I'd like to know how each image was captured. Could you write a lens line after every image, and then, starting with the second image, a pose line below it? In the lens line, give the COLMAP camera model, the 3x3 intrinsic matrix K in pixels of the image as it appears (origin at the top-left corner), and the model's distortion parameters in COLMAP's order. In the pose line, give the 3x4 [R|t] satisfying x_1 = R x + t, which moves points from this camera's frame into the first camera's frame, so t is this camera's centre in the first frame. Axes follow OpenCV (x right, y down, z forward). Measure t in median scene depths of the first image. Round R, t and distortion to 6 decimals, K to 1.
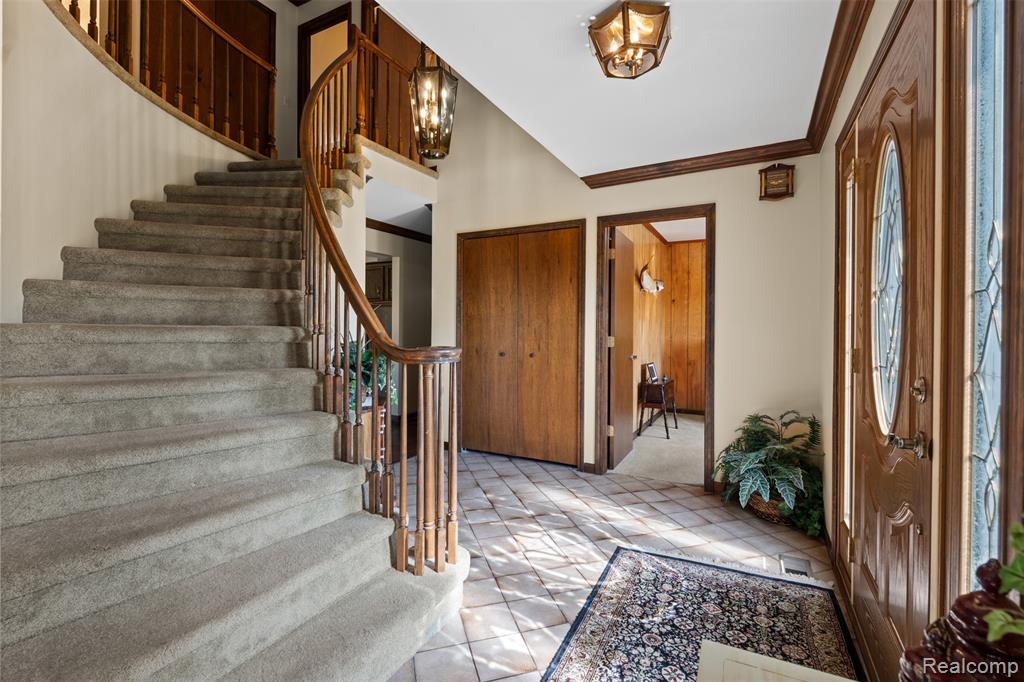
lens RADIAL K [[449.2, 0, 524.5], [0, 449.2, 342.4], [0, 0, 1]] dist [0.000810, 0.000290]
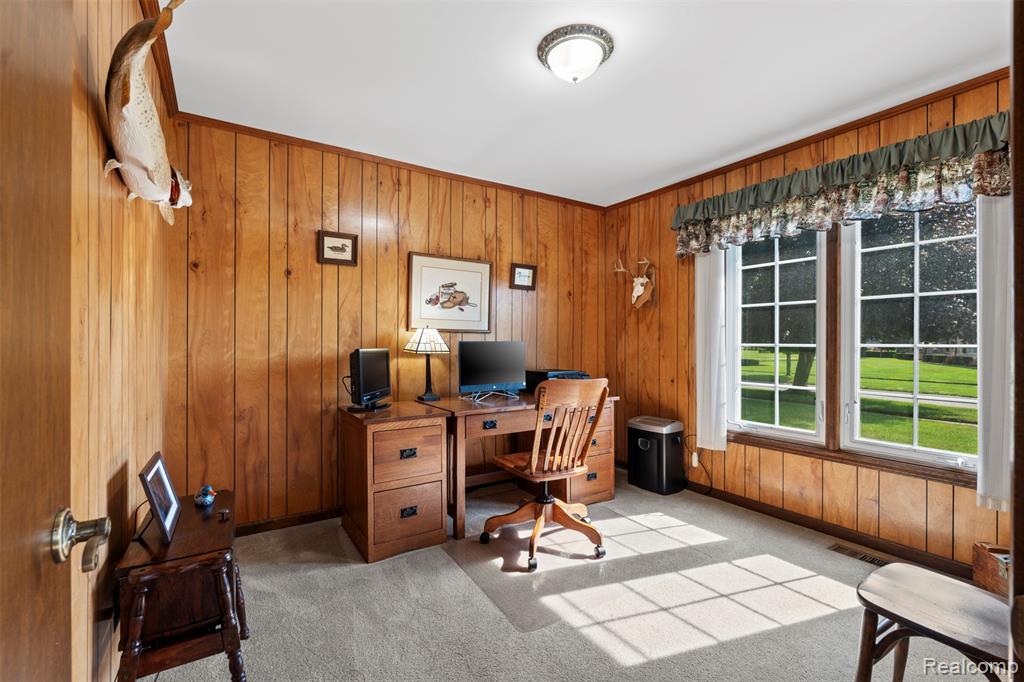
lens RADIAL K [[449.2, 0, 524.5], [0, 449.2, 342.4], [0, 0, 1]] dist [0.000810, 0.000290]
pose [[0.489830, 0.000062, 0.871818, 0.129227], [0.019136, 0.999758, -0.010823, -0.013931], [-0.871608, 0.021985, 0.489710, 0.557855]]
